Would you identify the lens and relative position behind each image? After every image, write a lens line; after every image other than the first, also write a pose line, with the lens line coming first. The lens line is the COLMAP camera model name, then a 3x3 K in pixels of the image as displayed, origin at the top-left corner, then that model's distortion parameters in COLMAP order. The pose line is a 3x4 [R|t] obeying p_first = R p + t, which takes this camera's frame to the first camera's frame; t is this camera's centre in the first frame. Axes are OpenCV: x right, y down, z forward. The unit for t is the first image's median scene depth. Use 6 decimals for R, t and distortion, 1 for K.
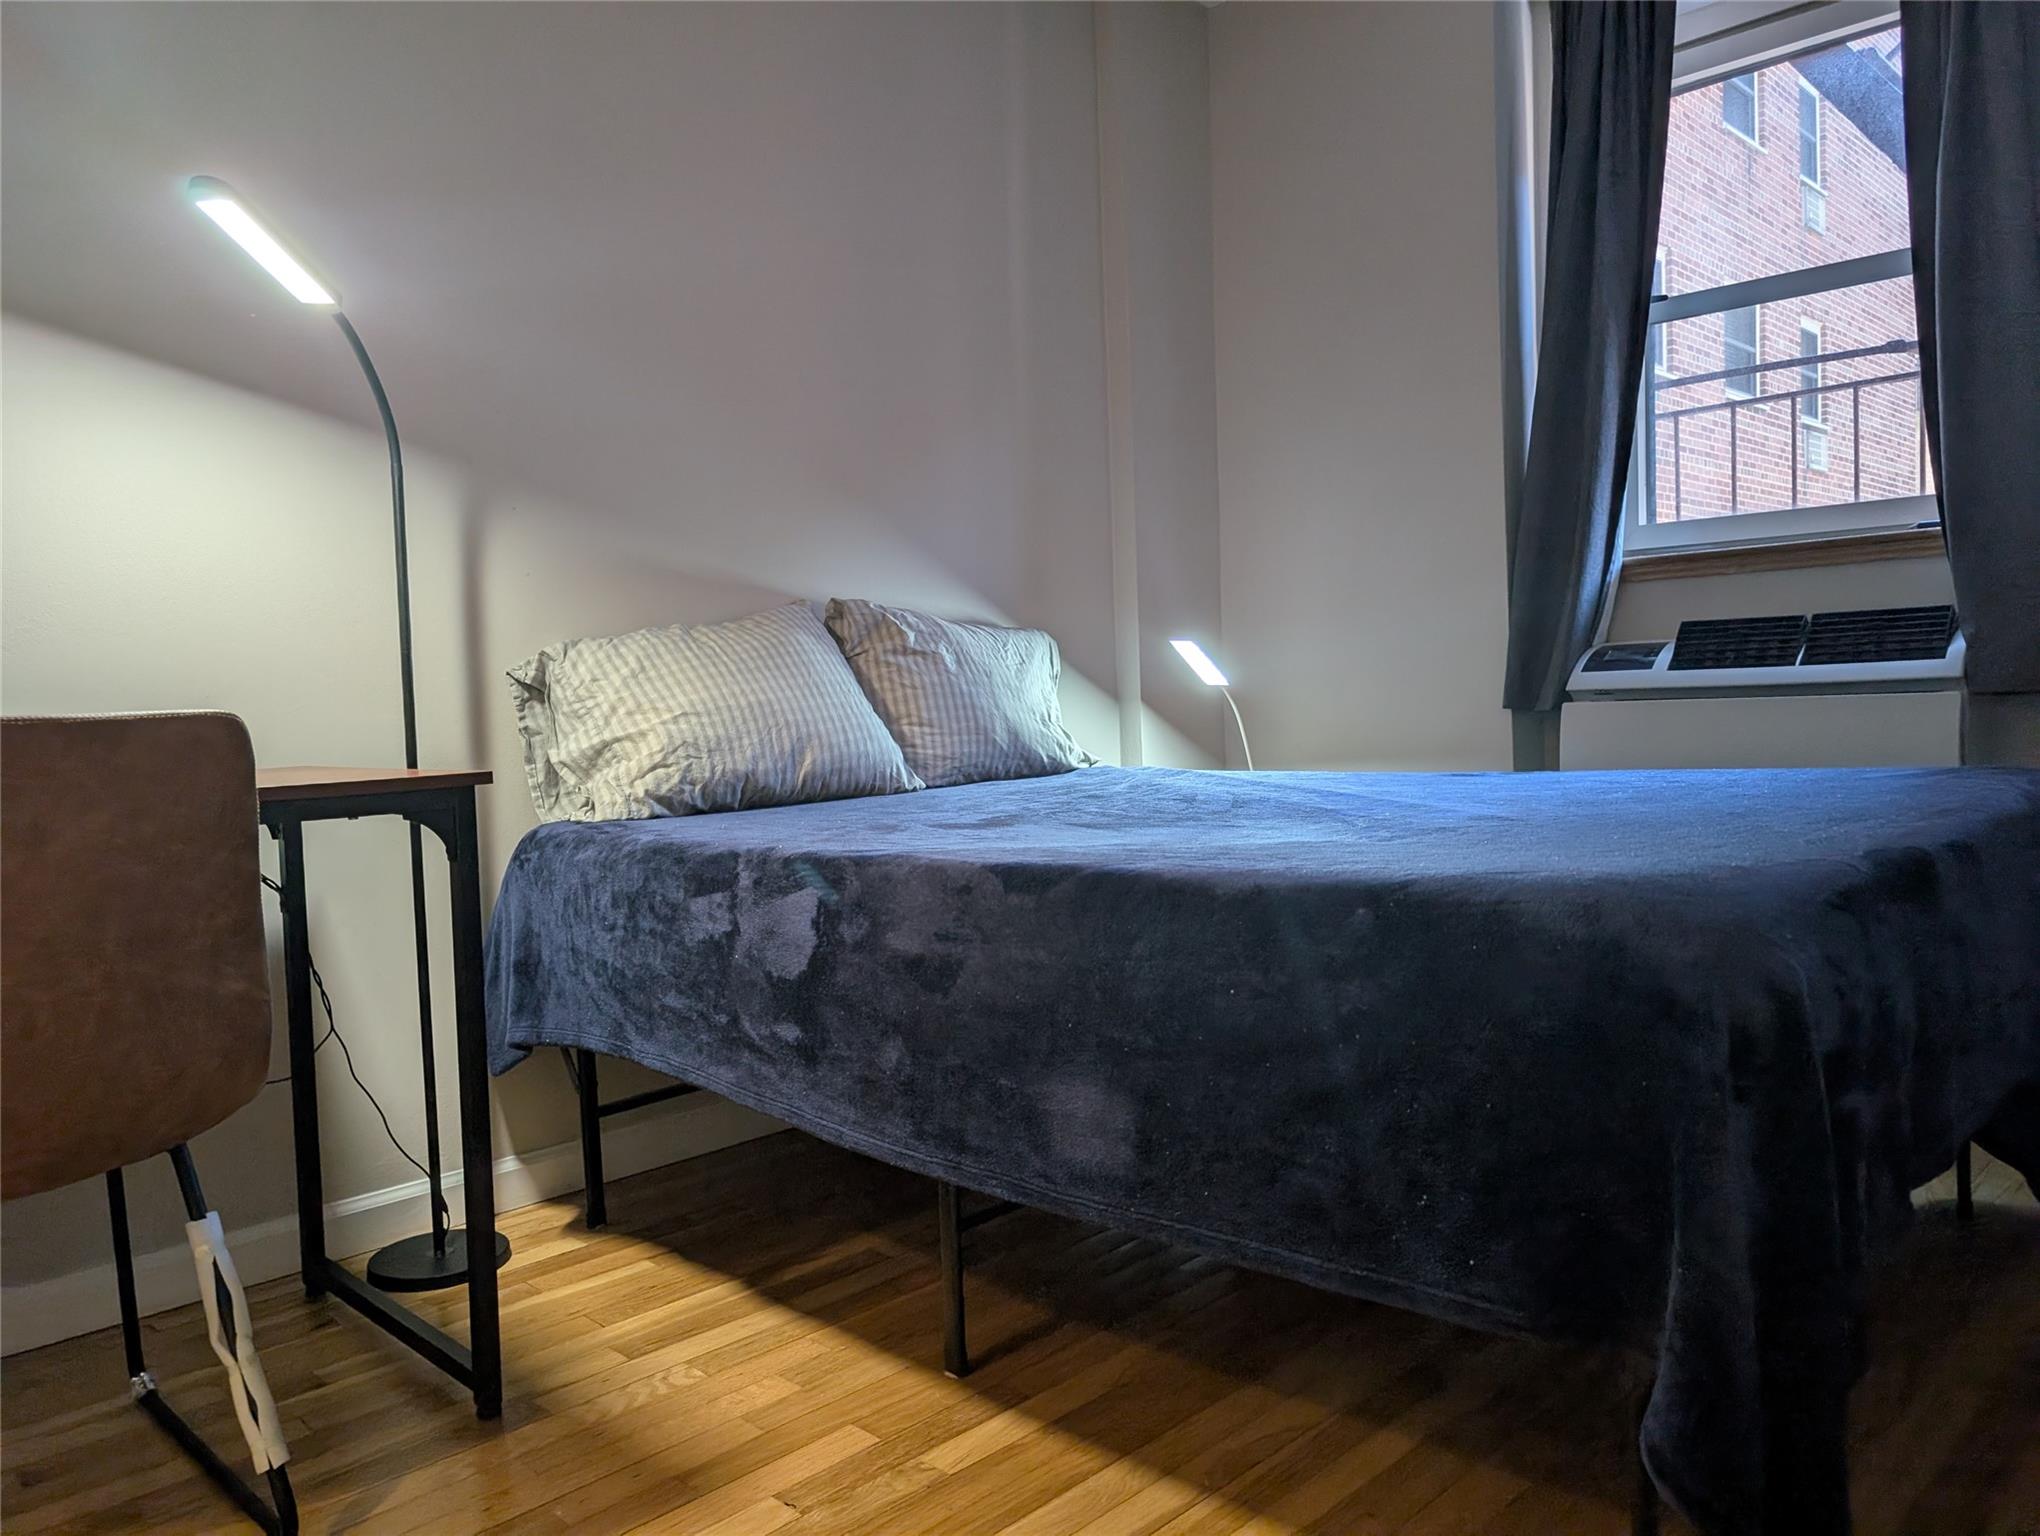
lens RADIAL K [[1397.1, 0, 1014.0], [0, 1397.1, 790.6], [0, 0, 1]] dist [-0.006185, -0.003038]
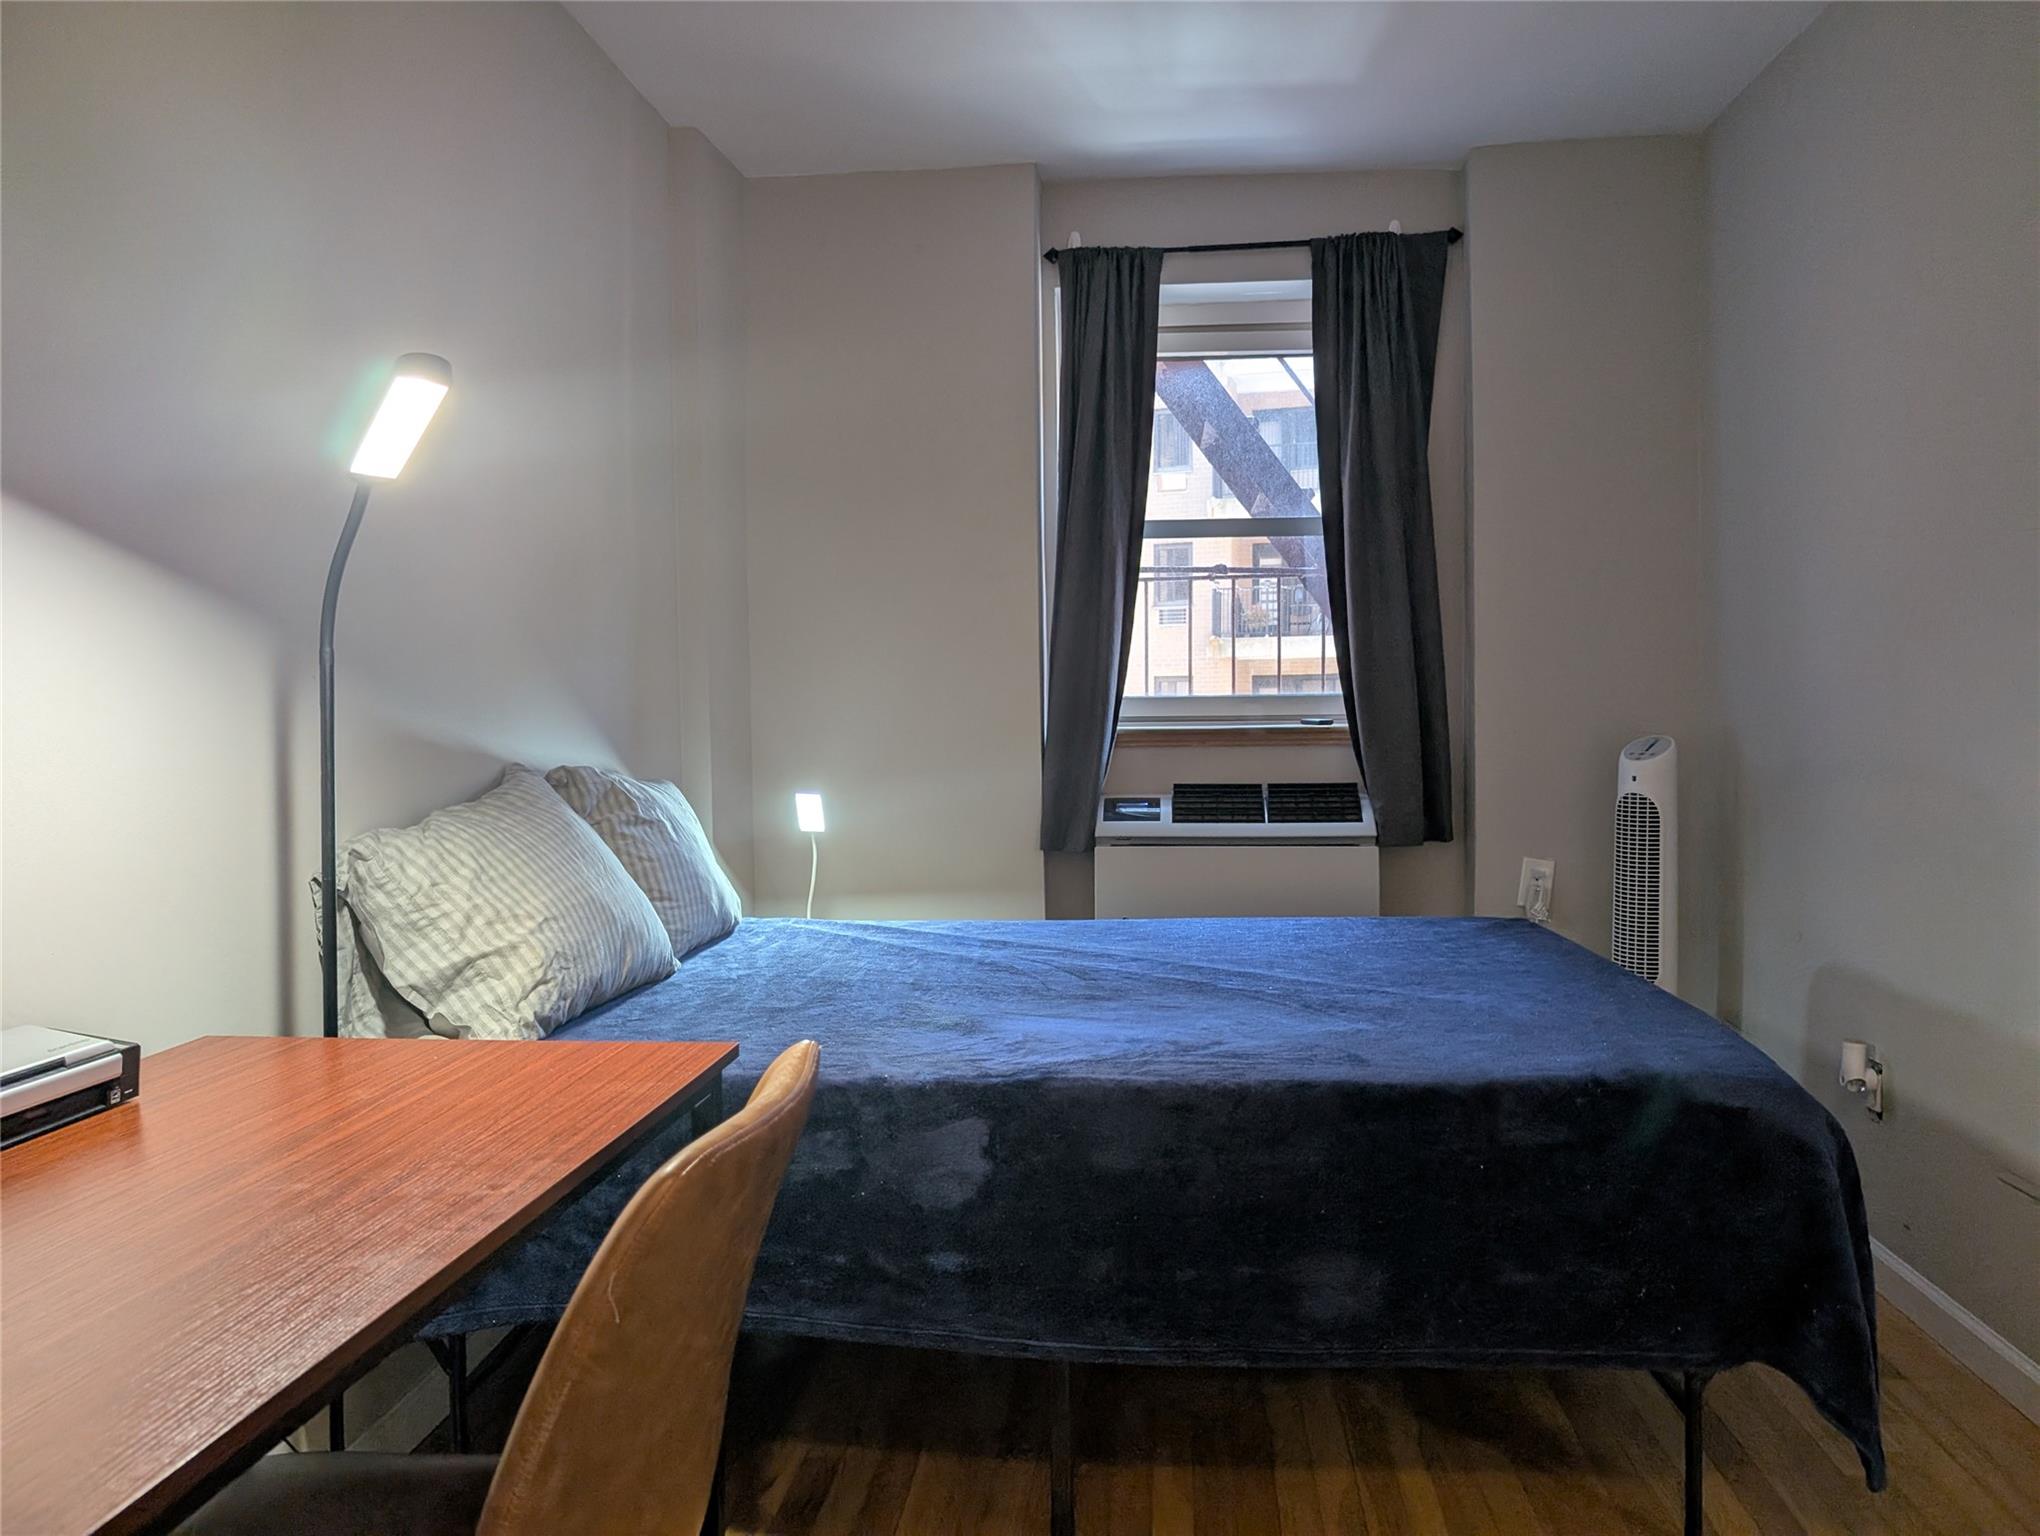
lens RADIAL K [[1462.1, 0, 1052.4], [0, 1462.1, 762.5], [0, 0, 1]] dist [0.003658, -0.005267]
pose [[0.772414, 0.014447, 0.634955, -0.586687], [0.013740, 0.999127, -0.039447, -0.115076], [-0.634970, 0.039194, 0.771542, 0.059188]]
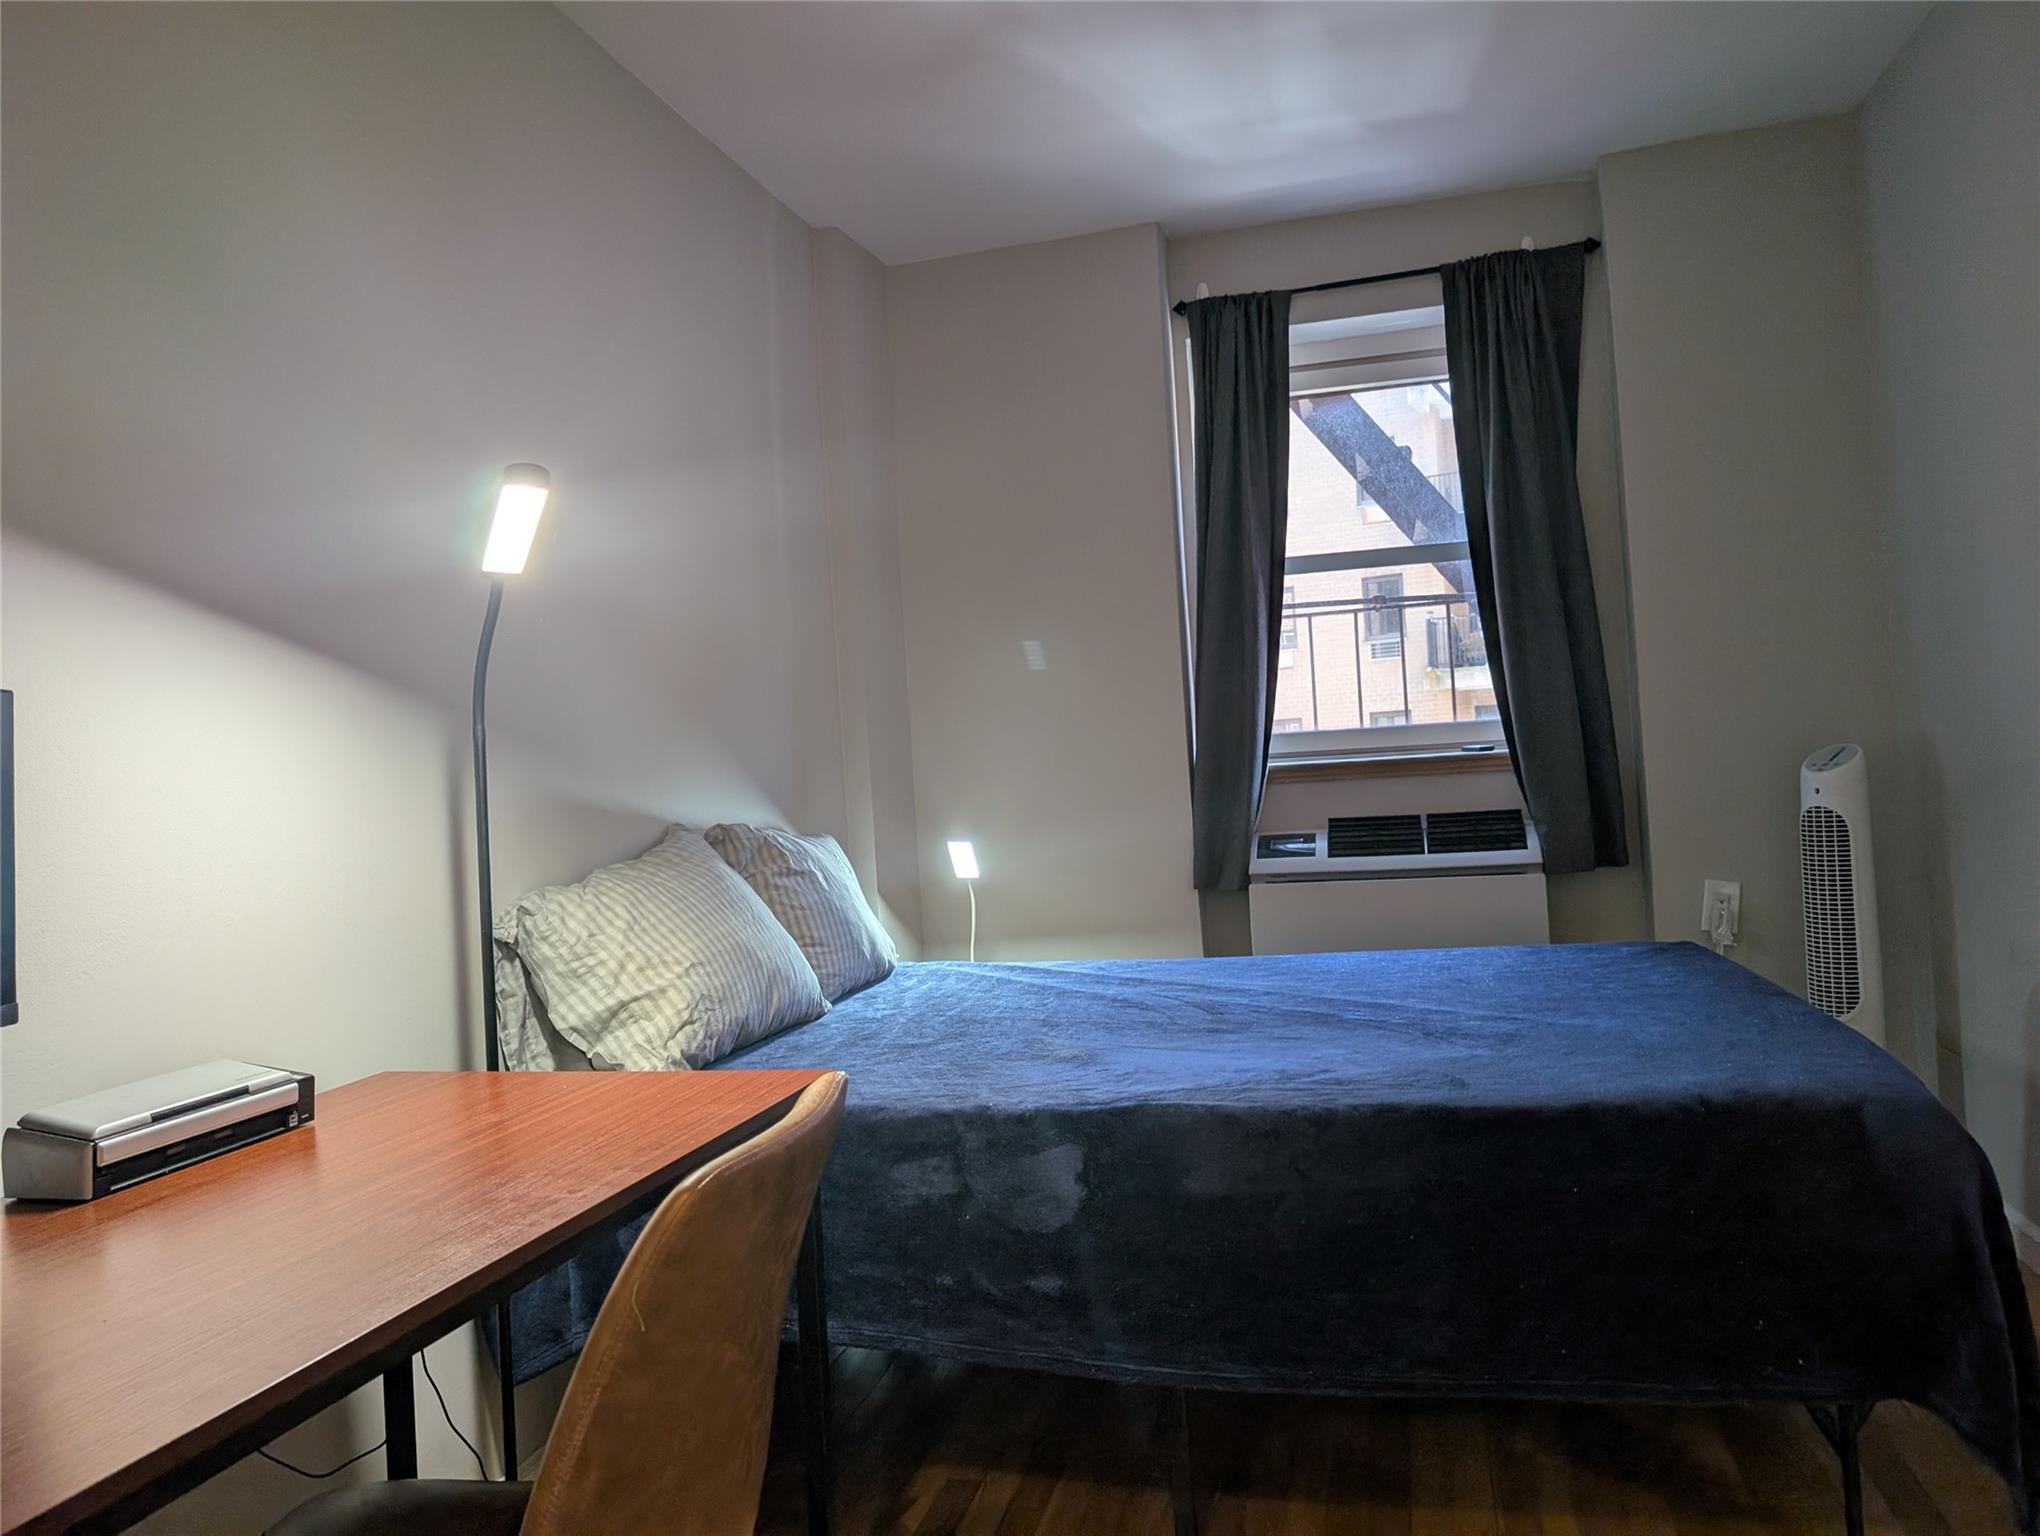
lens RADIAL K [[1458.0, 0, 1017.5], [0, 1458.0, 747.3], [0, 0, 1]] dist [0.059176, -0.149098]
pose [[0.870355, -0.000219, 0.492425, -0.544887], [0.050391, 0.994790, -0.088621, -0.104818], [-0.489840, 0.101946, 0.865831, -0.016627]]
